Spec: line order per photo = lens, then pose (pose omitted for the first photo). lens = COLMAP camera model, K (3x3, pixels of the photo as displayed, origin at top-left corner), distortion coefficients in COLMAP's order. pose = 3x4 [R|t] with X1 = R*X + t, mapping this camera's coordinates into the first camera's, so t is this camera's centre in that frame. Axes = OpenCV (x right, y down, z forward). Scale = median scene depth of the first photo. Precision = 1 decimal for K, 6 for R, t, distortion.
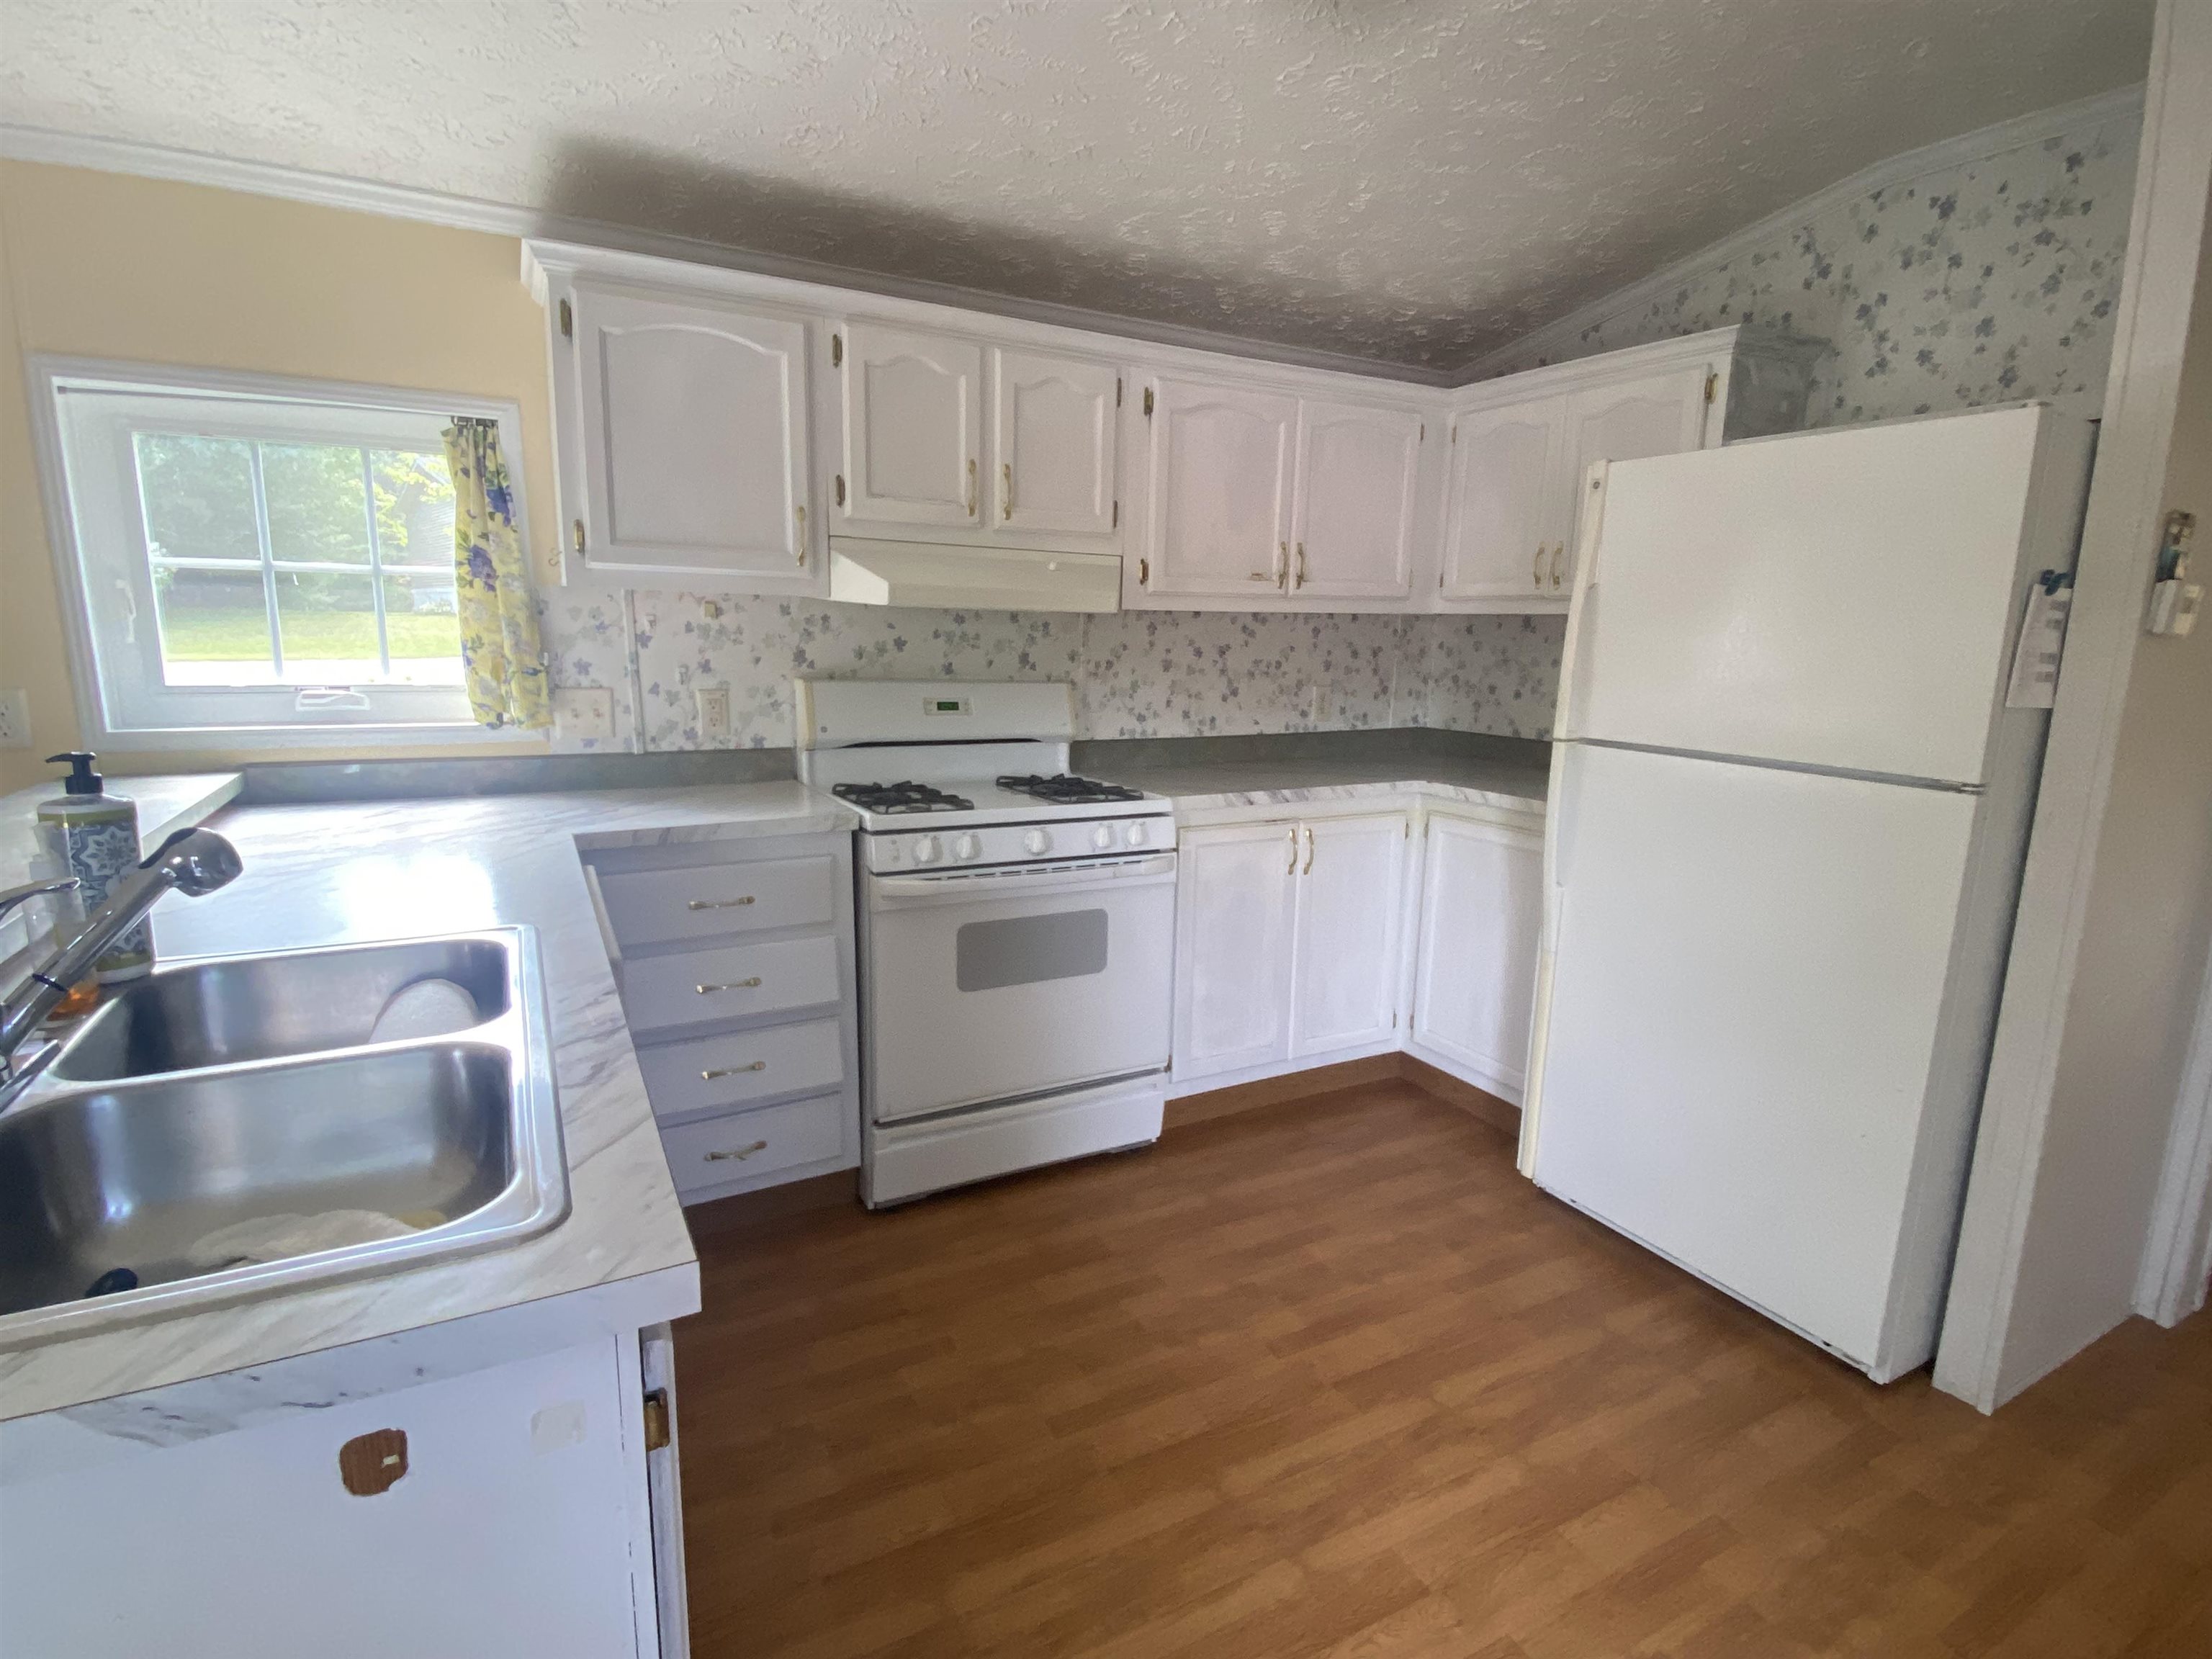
lens RADIAL K [[1084.2, 0, 1100.2], [0, 1084.2, 814.1], [0, 0, 1]] dist [0.003273, -0.001951]
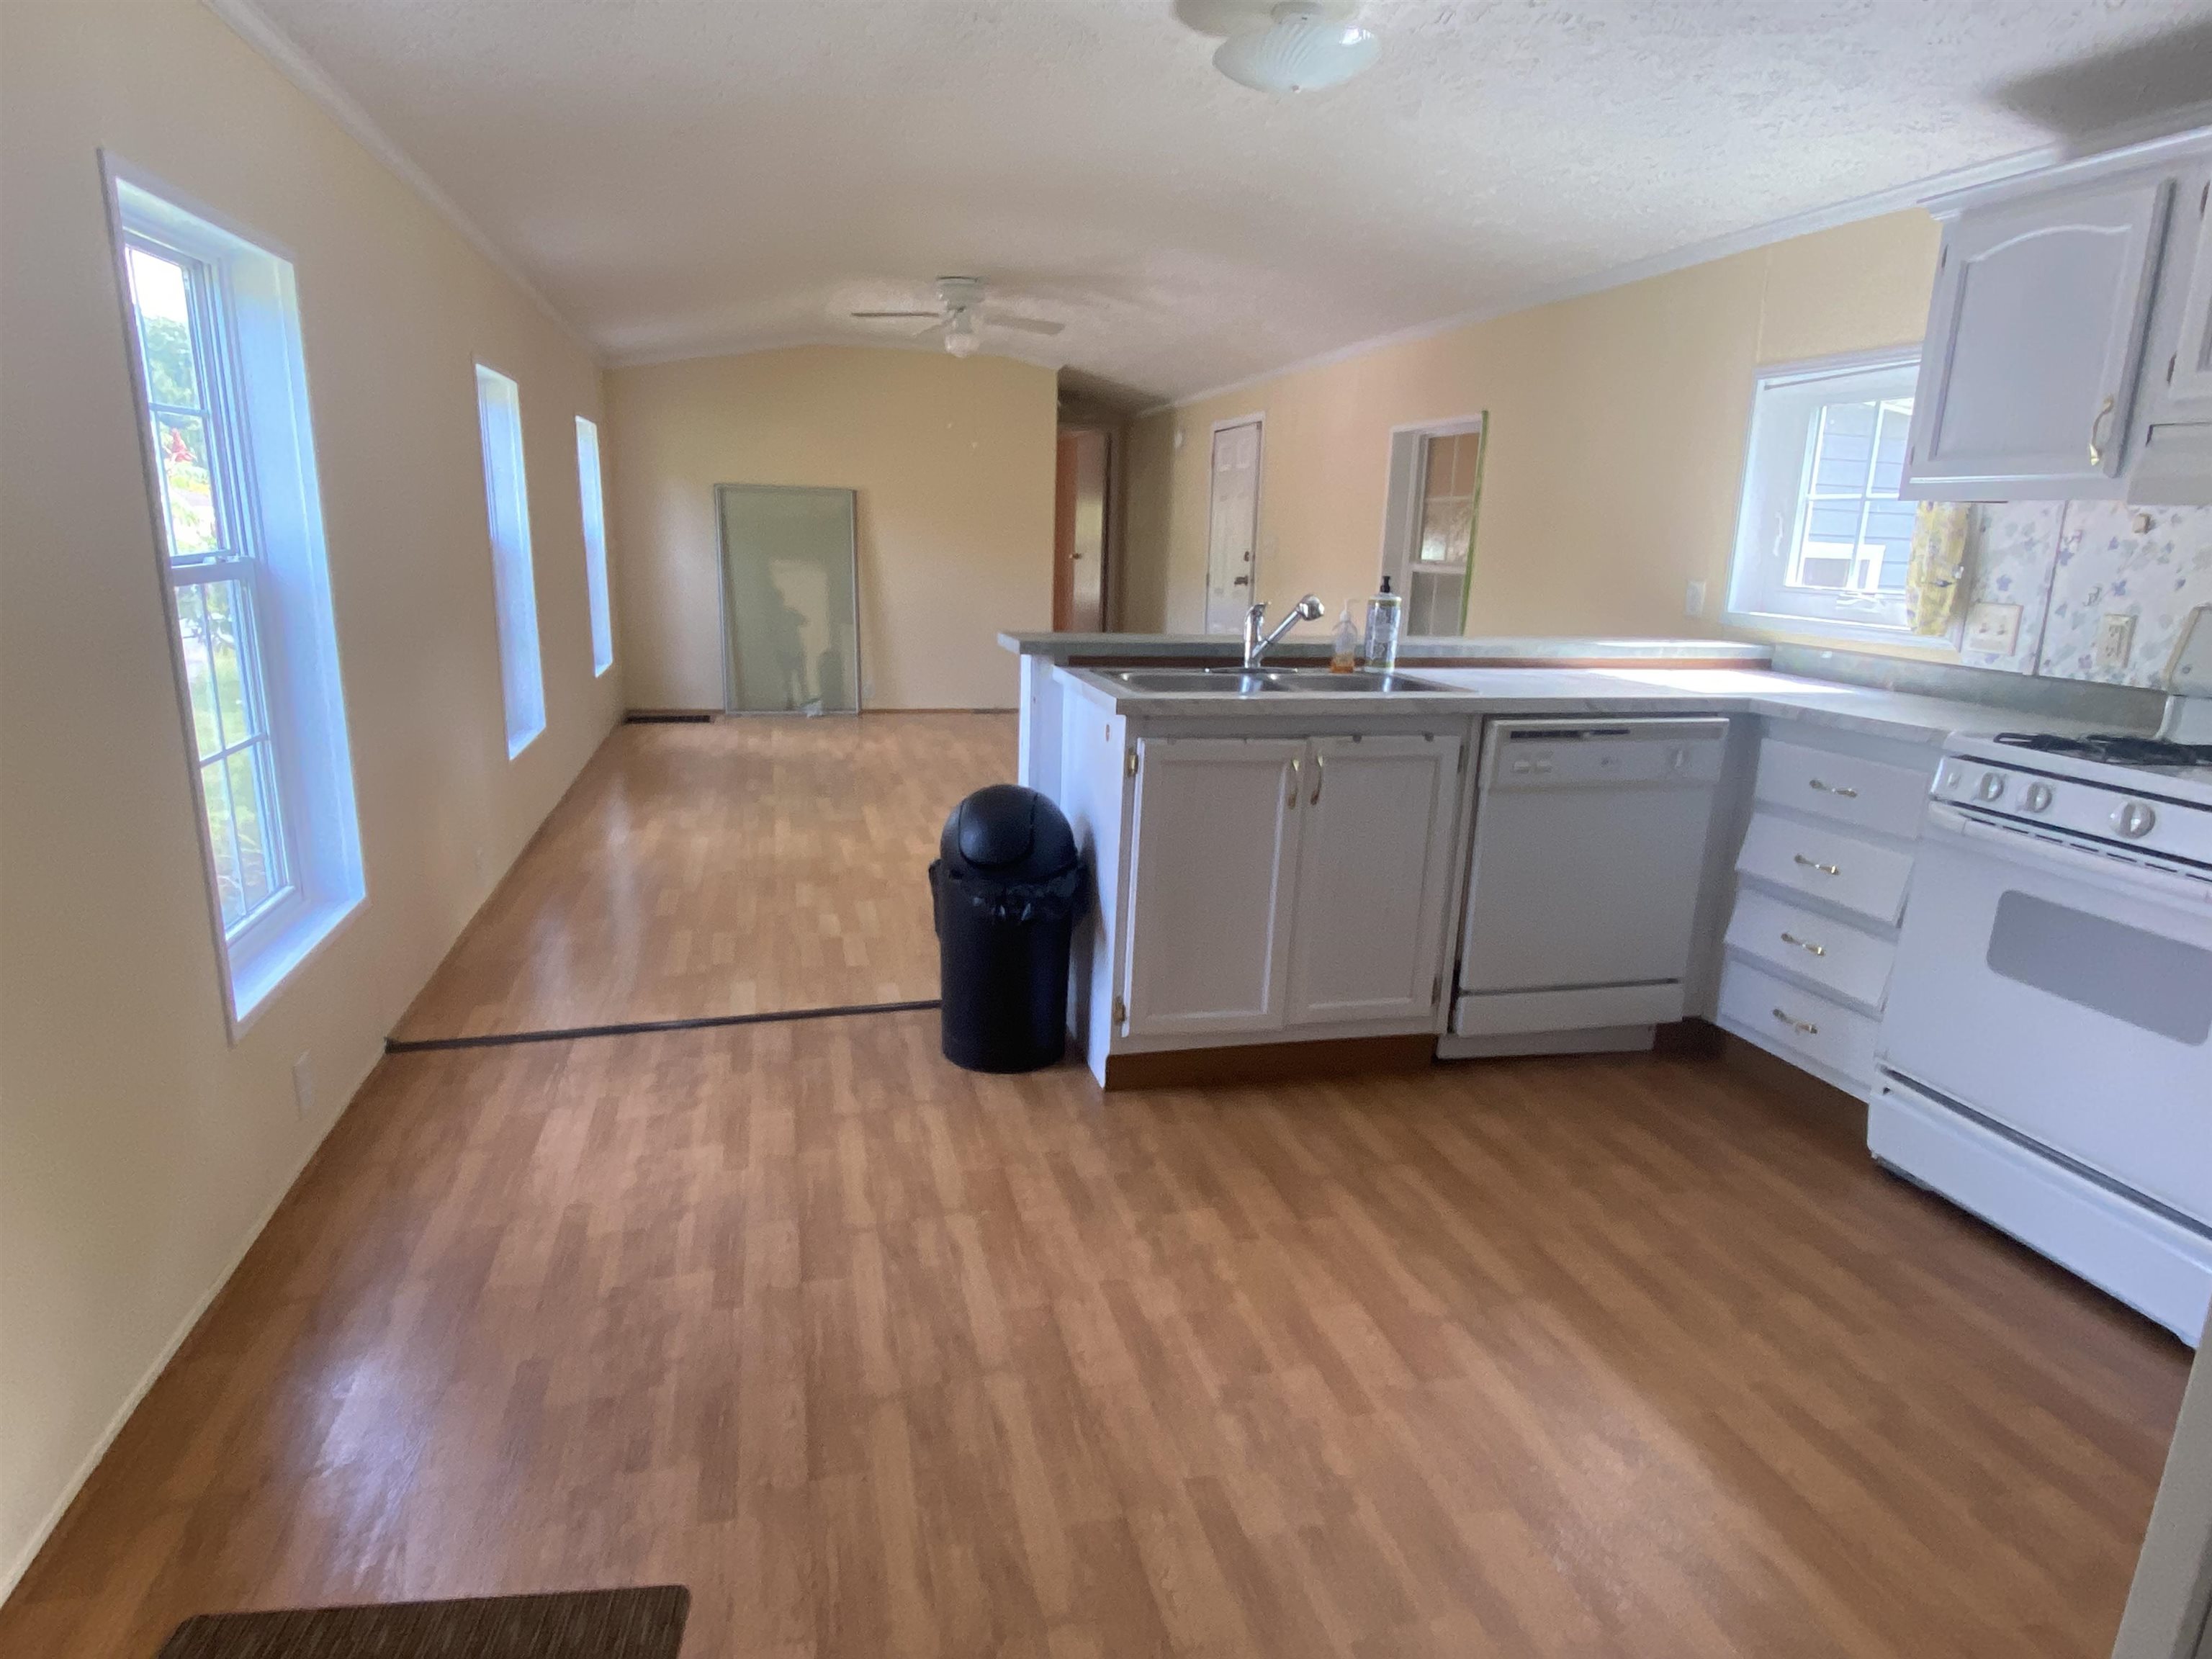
lens RADIAL K [[1241.6, 0, 1098.1], [0, 1241.6, 831.9], [0, 0, 1]] dist [0.002690, 0.000692]
pose [[-0.241703, 0.209095, -0.947554, 0.877264], [-0.191239, 0.947090, 0.257774, -0.052264], [0.951319, 0.243514, -0.188927, 0.466433]]
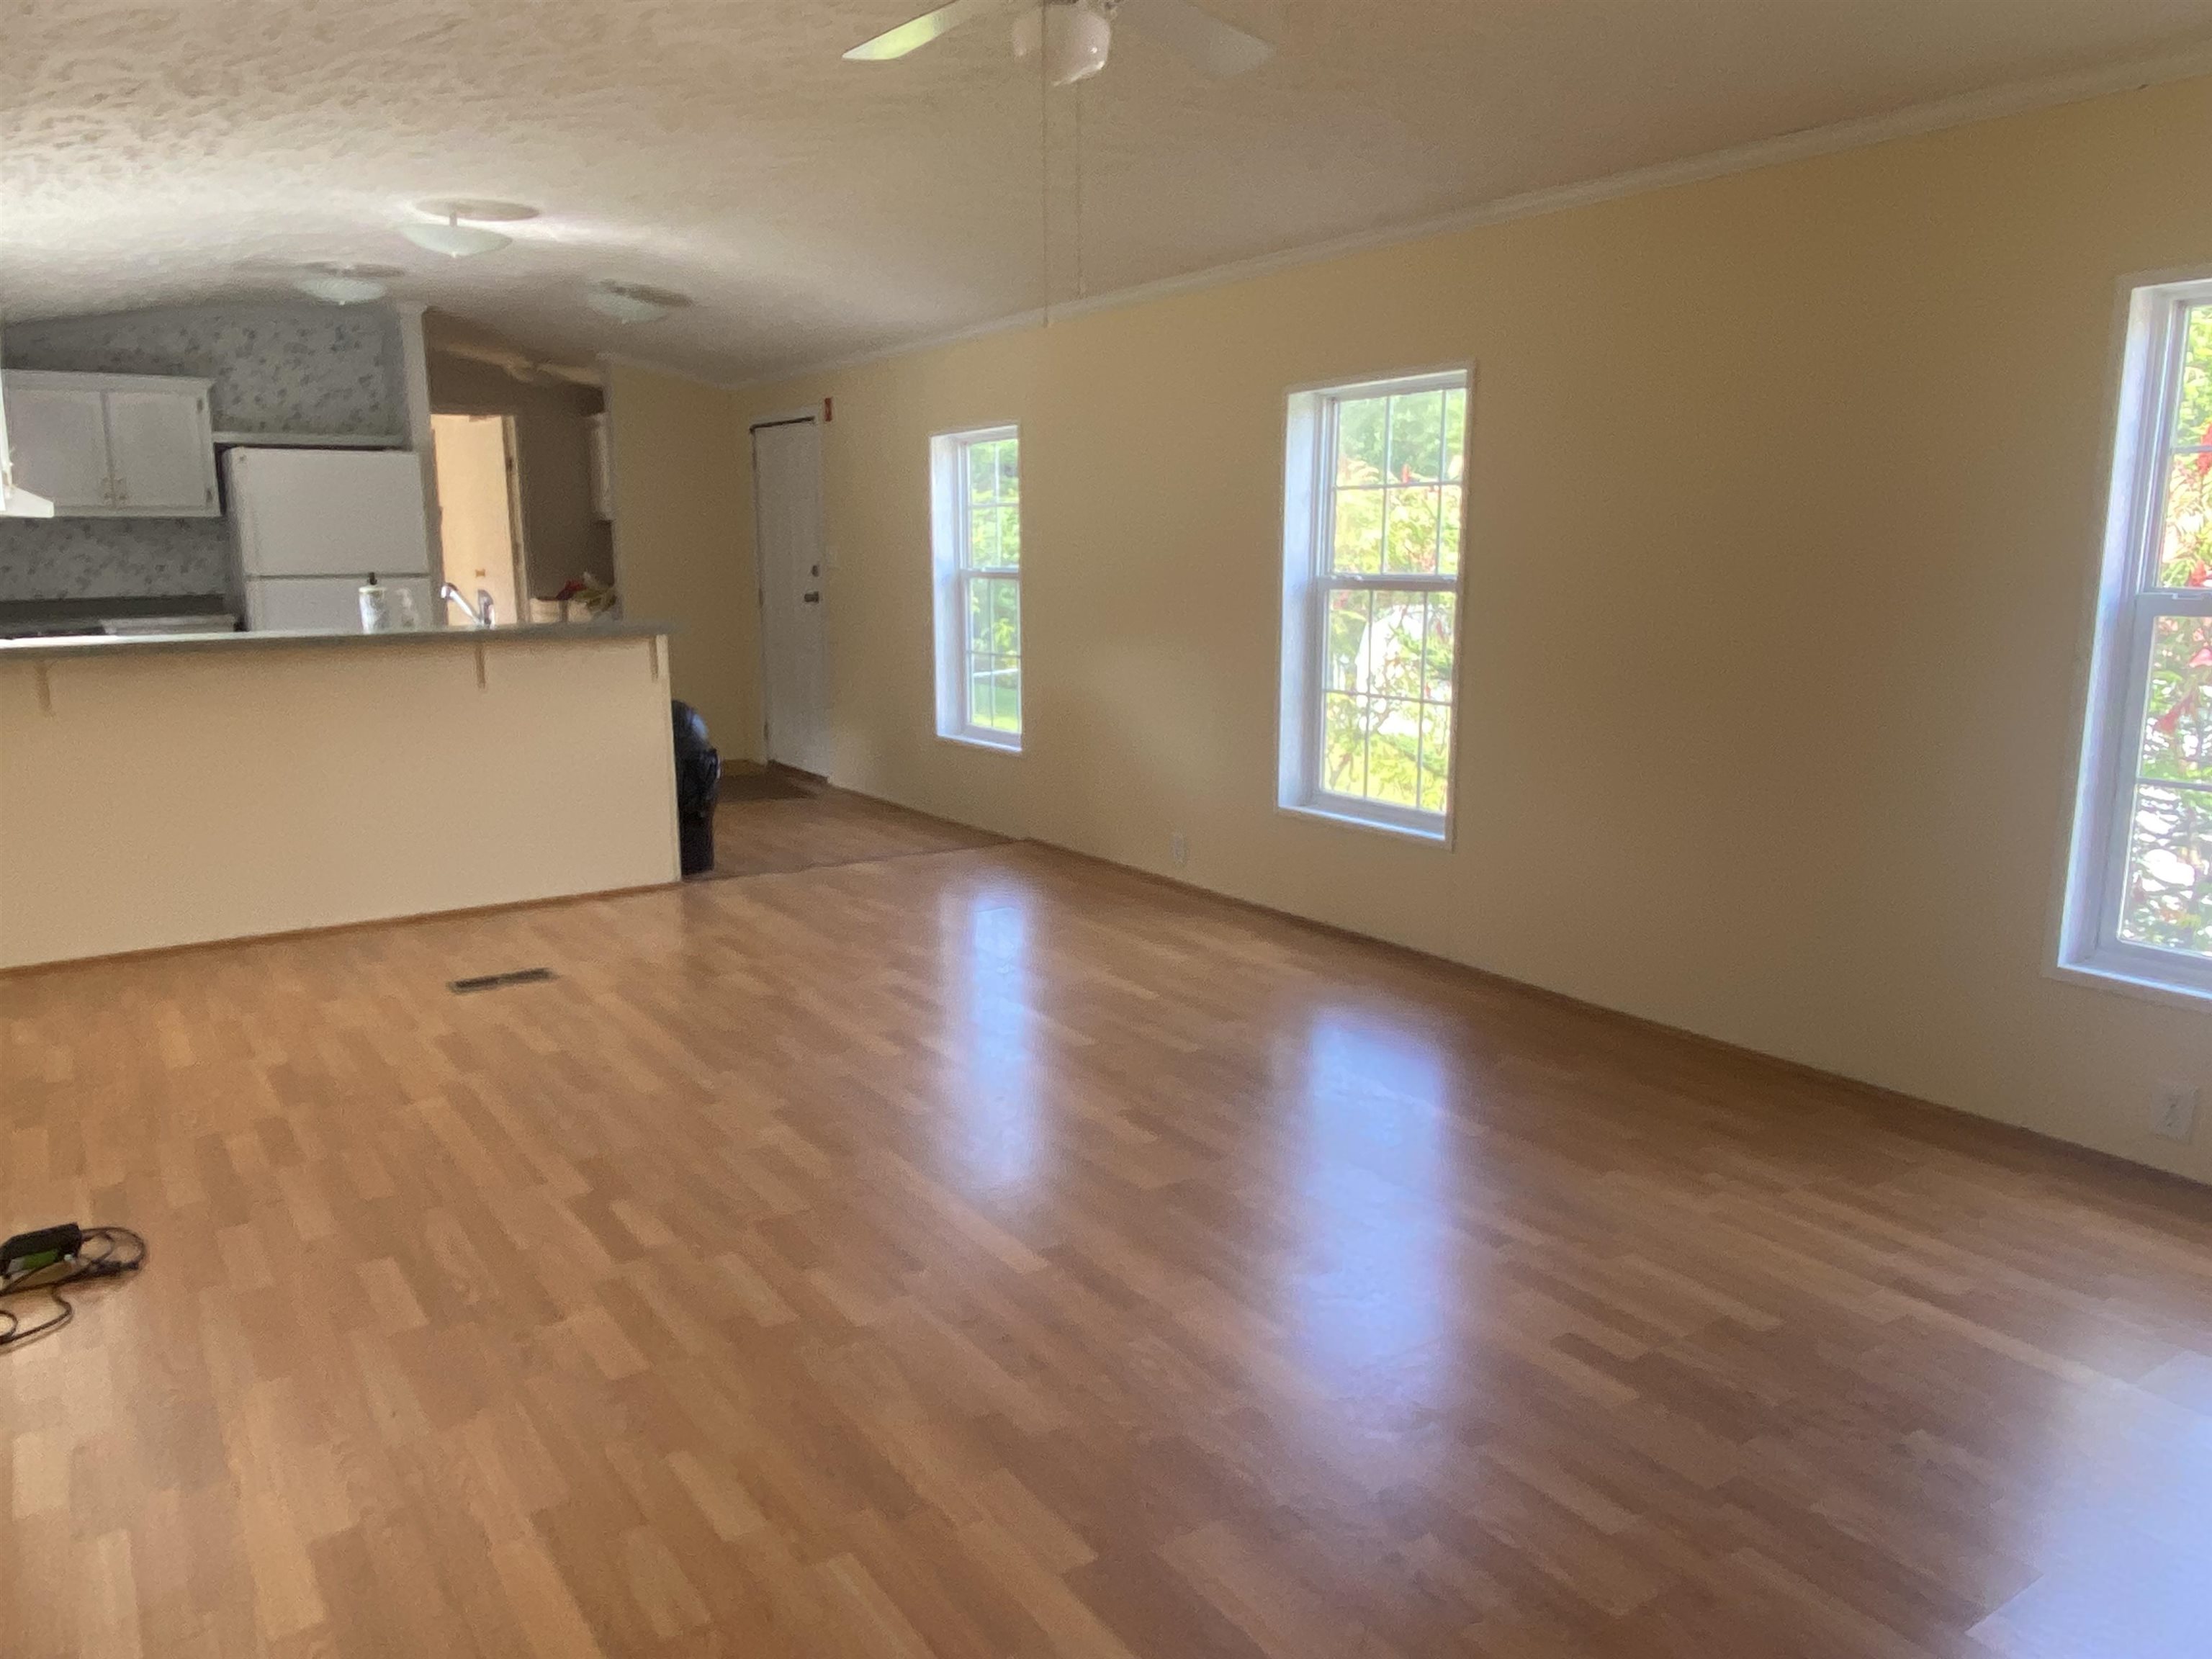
lens RADIAL K [[1566.6, 0, 1106.4], [0, 1566.6, 826.7], [0, 0, 1]] dist [-0.006781, -0.002317]
pose [[-0.090732, -0.205271, 0.974490, -2.680710], [0.181996, 0.958630, 0.218875, 0.036671], [-0.979104, 0.197212, -0.049620, -0.374863]]
